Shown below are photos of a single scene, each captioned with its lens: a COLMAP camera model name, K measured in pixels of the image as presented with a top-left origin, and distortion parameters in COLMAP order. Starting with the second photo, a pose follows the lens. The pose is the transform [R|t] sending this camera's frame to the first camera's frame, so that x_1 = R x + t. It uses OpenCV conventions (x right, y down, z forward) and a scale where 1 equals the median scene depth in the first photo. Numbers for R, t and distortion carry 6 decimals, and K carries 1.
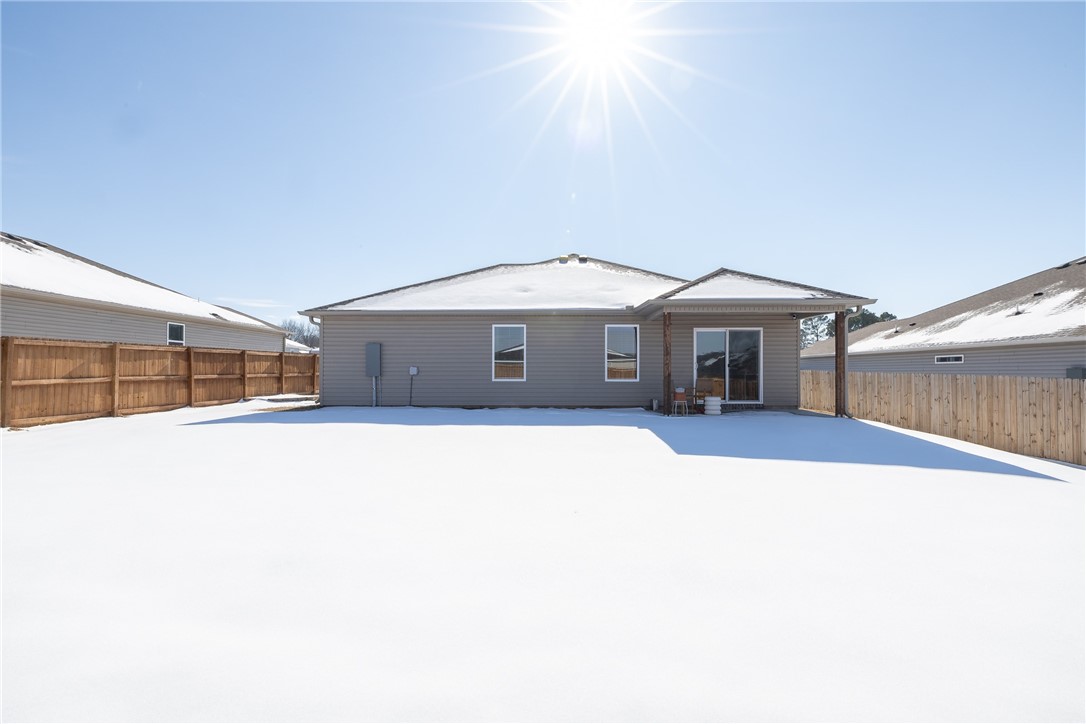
lens RADIAL K [[464.8, 0, 544.3], [0, 464.8, 366.0], [0, 0, 1]] dist [0.000869, 0.001178]
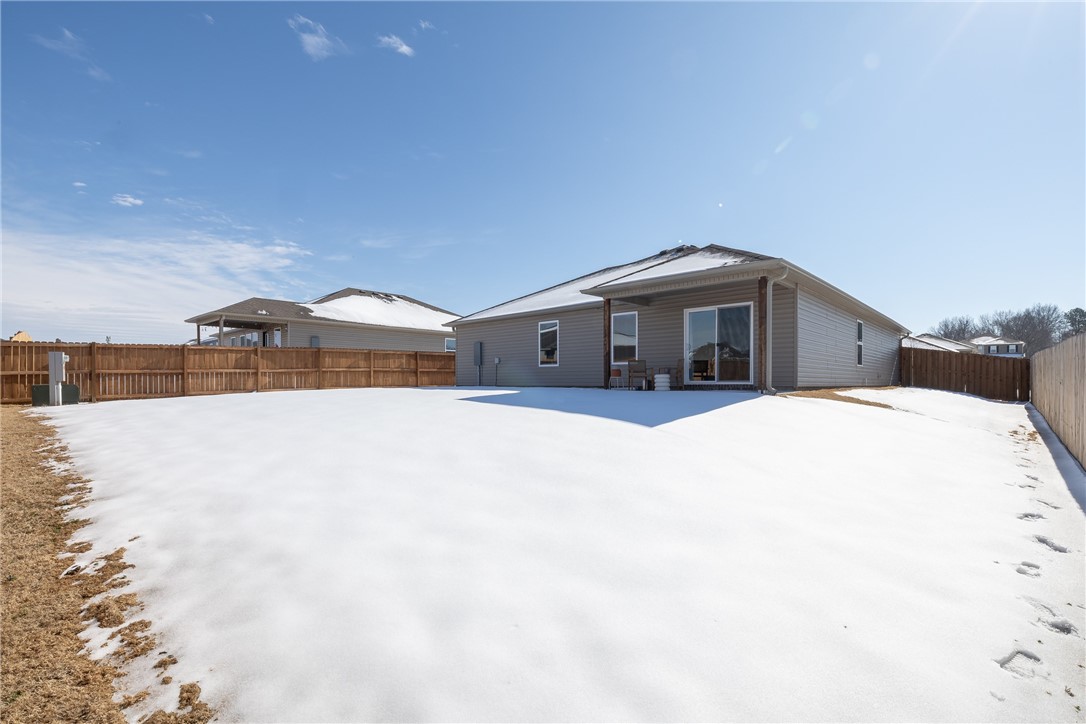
lens RADIAL K [[500.0, 0, 546.4], [0, 500.0, 383.4], [0, 0, 1]] dist [-0.008871, 0.002503]
pose [[0.742857, -0.001738, -0.669448, 0.825235], [0.011733, 0.999877, 0.010424, 0.064336], [0.669347, -0.015598, 0.742786, -0.006194]]
